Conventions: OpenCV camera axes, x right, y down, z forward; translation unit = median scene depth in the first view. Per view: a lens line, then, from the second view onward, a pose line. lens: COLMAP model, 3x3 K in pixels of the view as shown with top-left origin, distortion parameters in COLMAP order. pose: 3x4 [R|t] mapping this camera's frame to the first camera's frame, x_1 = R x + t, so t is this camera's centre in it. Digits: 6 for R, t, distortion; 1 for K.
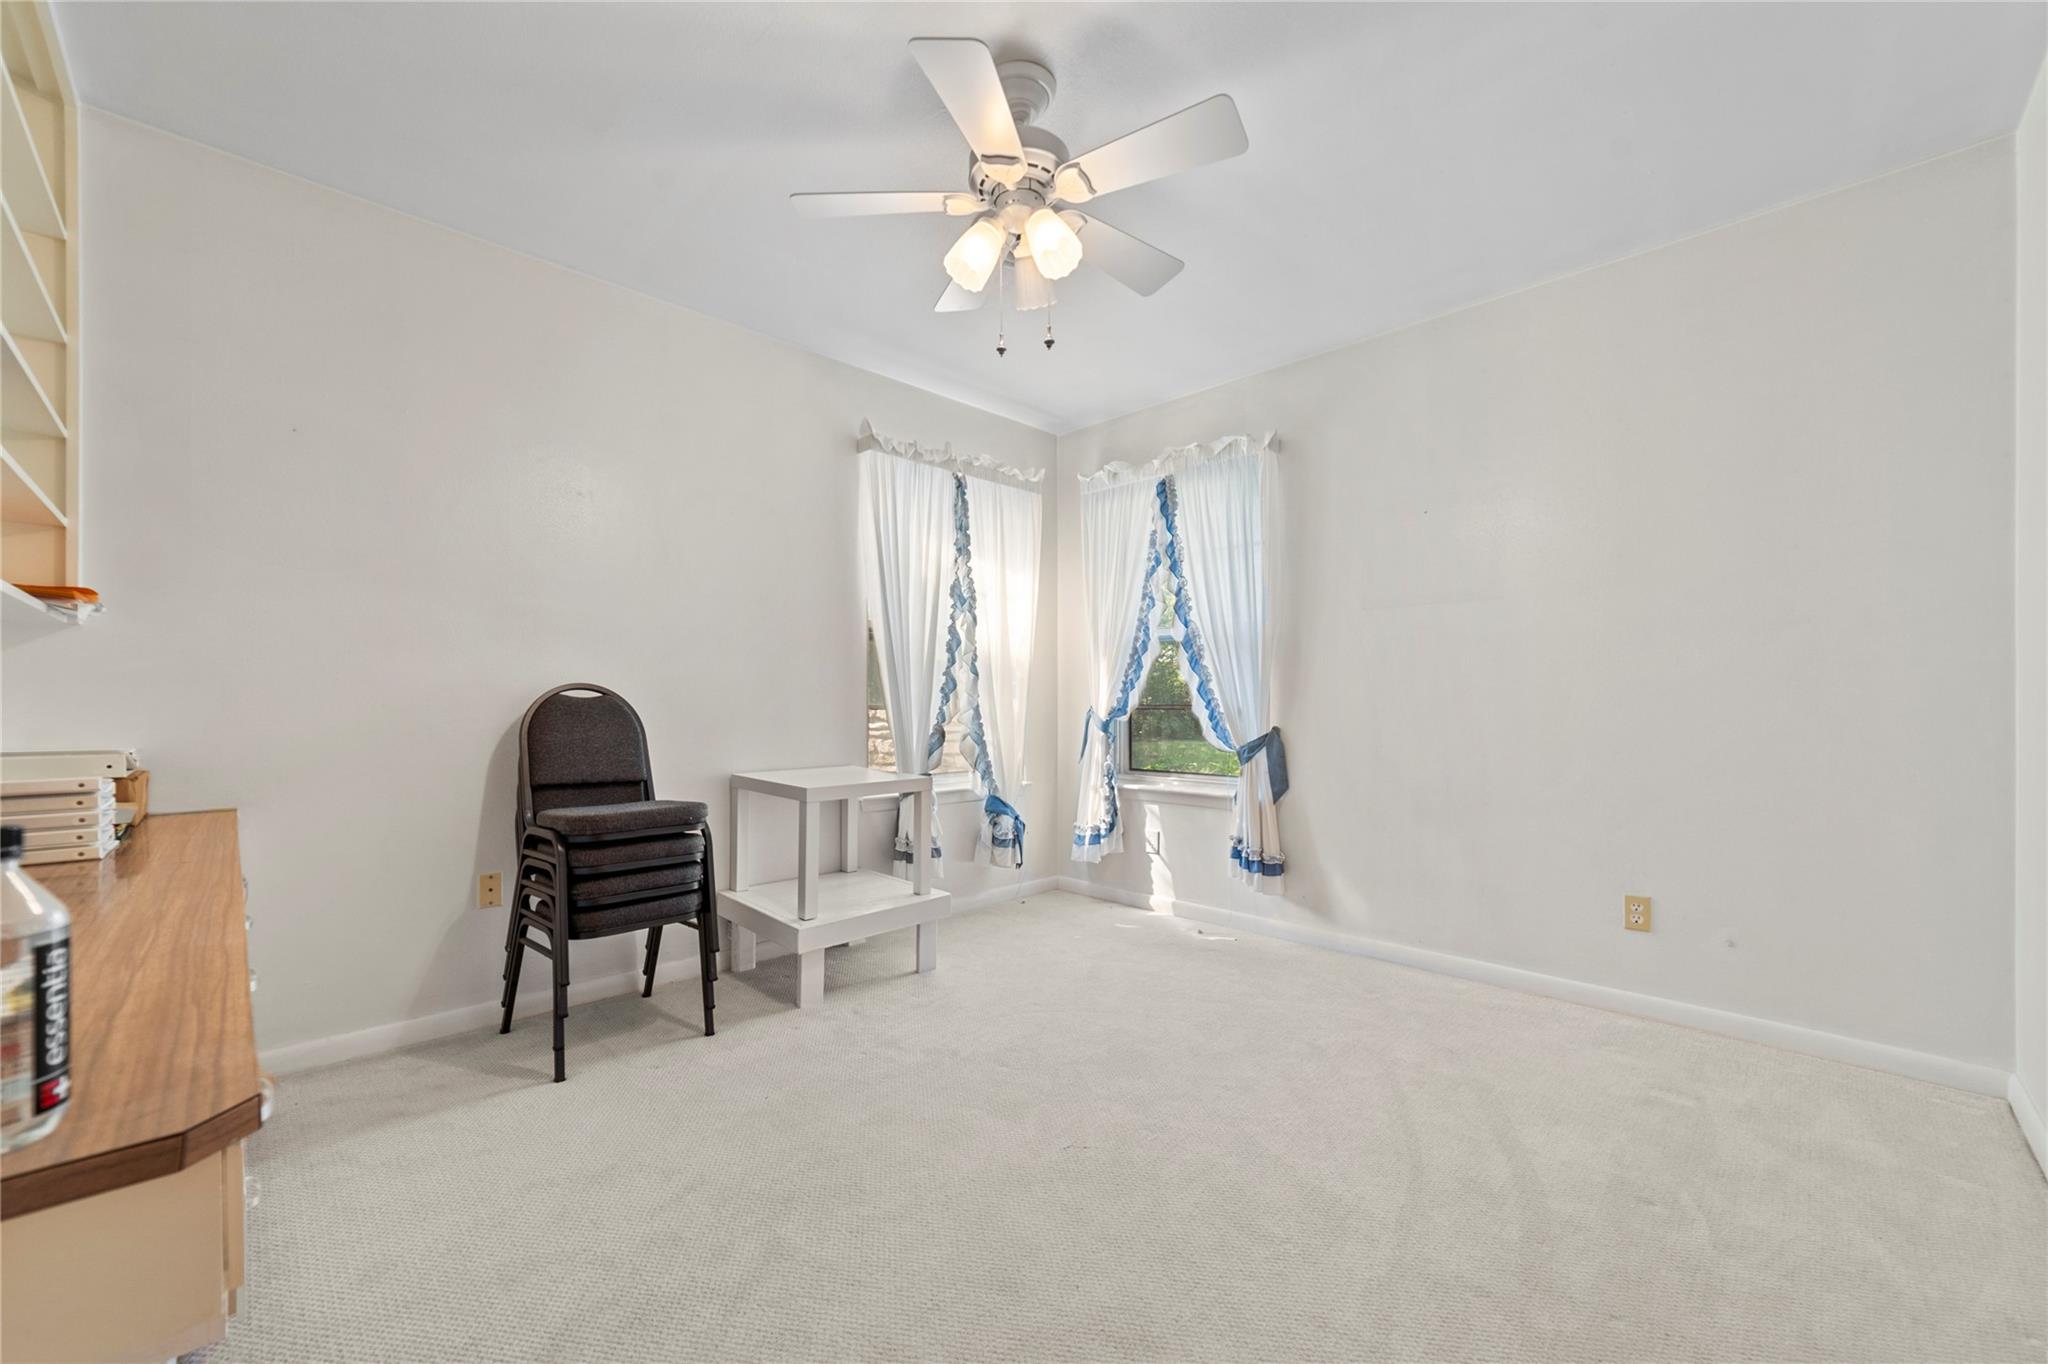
lens RADIAL K [[806.1, 0, 1018.3], [0, 806.1, 696.4], [0, 0, 1]] dist [-0.012924, 0.003493]
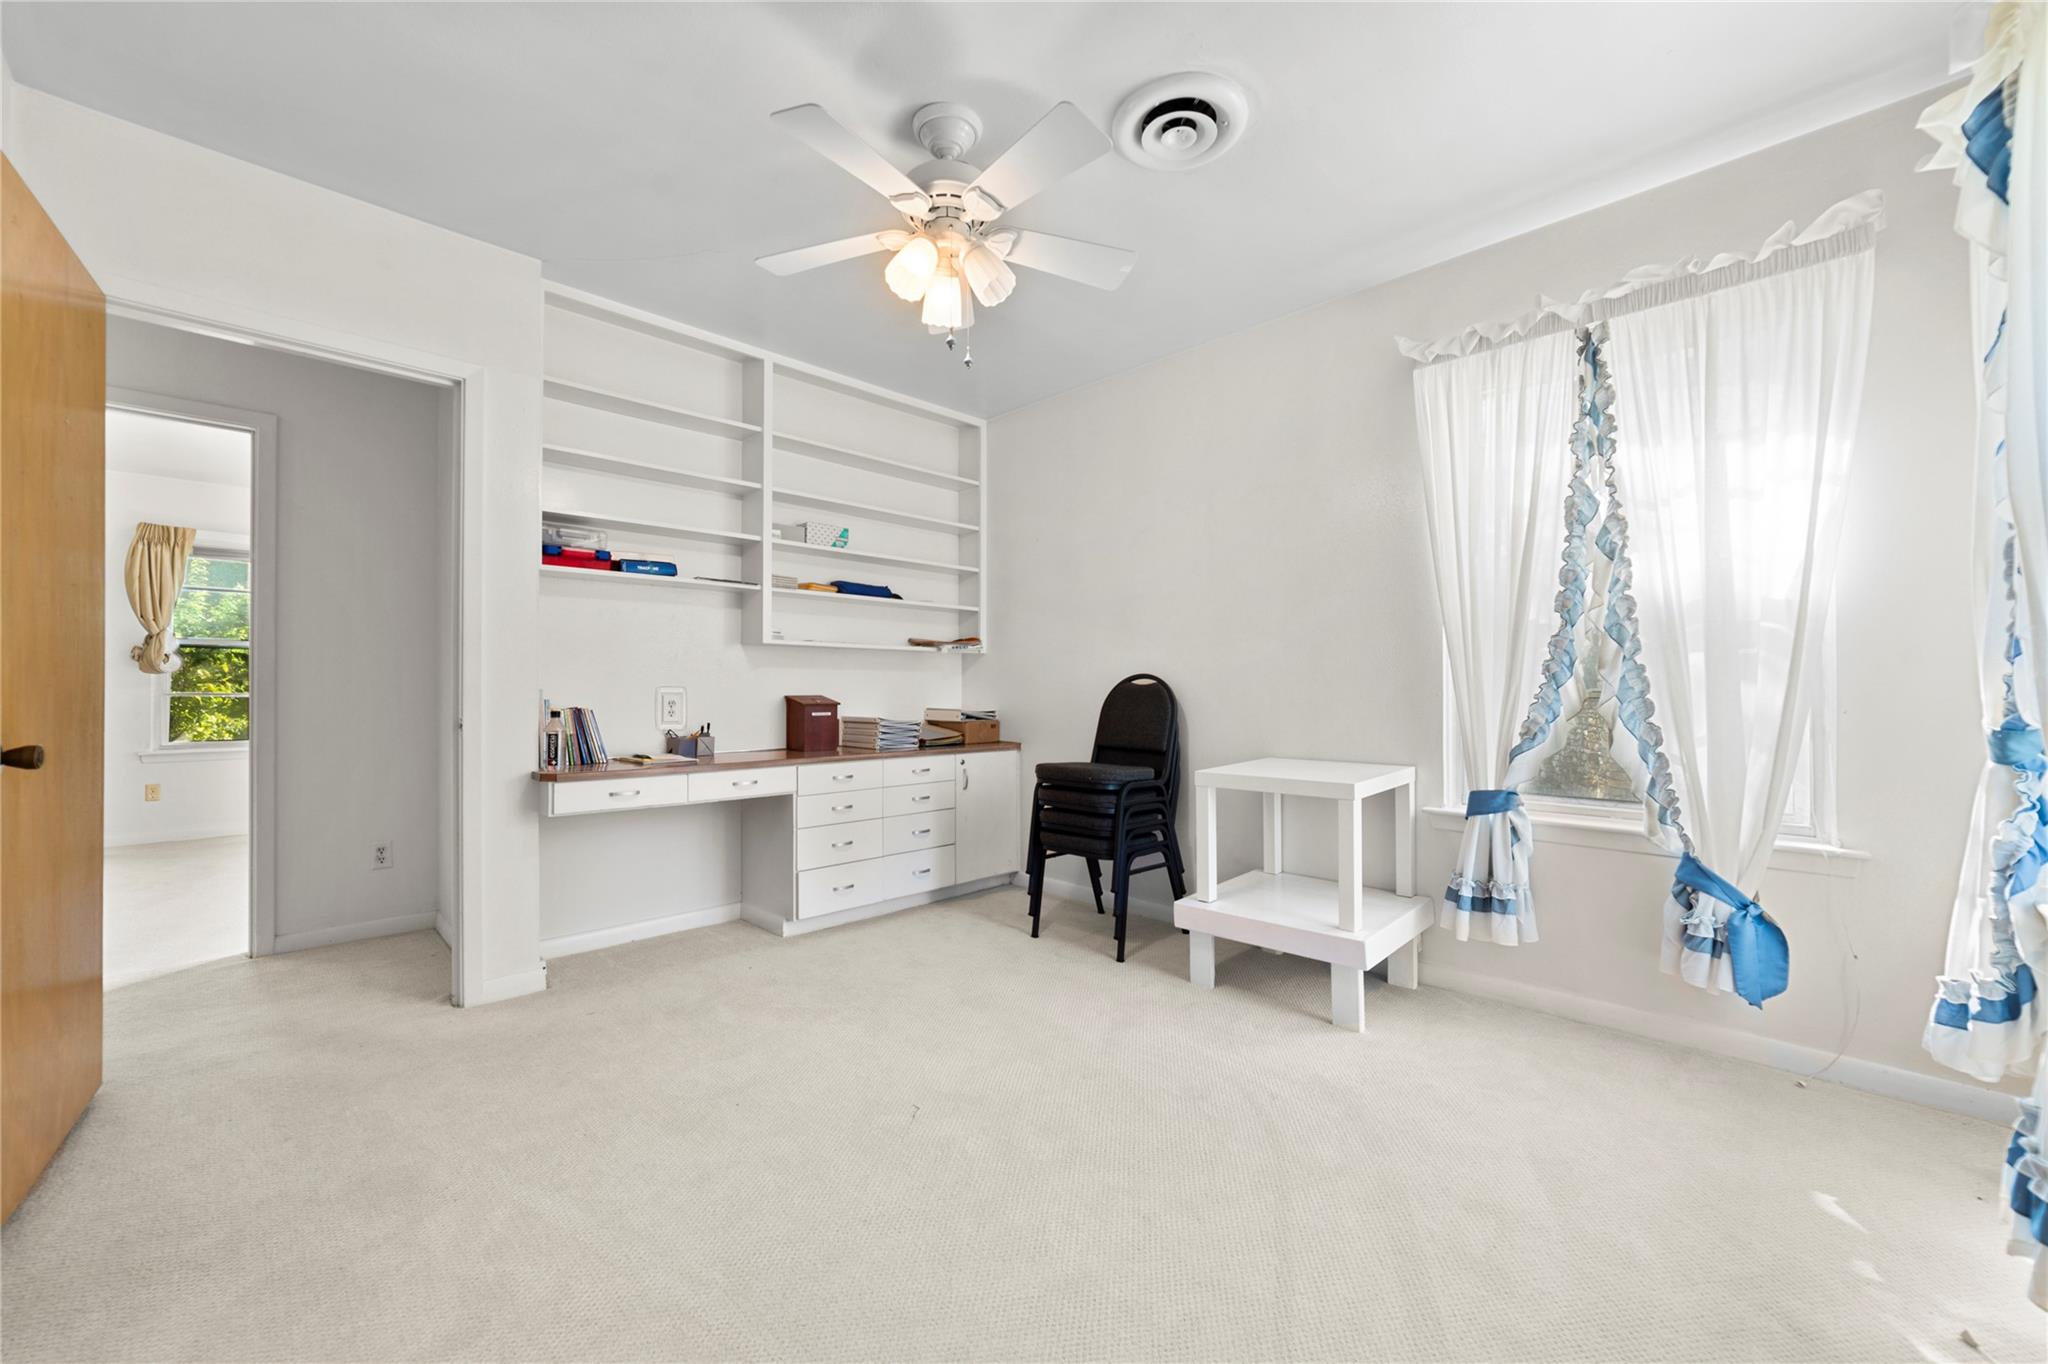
lens RADIAL K [[806.1, 0, 1008.9], [0, 806.1, 680.3], [0, 0, 1]] dist [-0.012924, 0.003493]
pose [[-0.003453, -0.016972, -0.999850, 0.563864], [0.001125, 0.999855, -0.016976, 0.011853], [0.999993, -0.001183, -0.003433, 0.563011]]
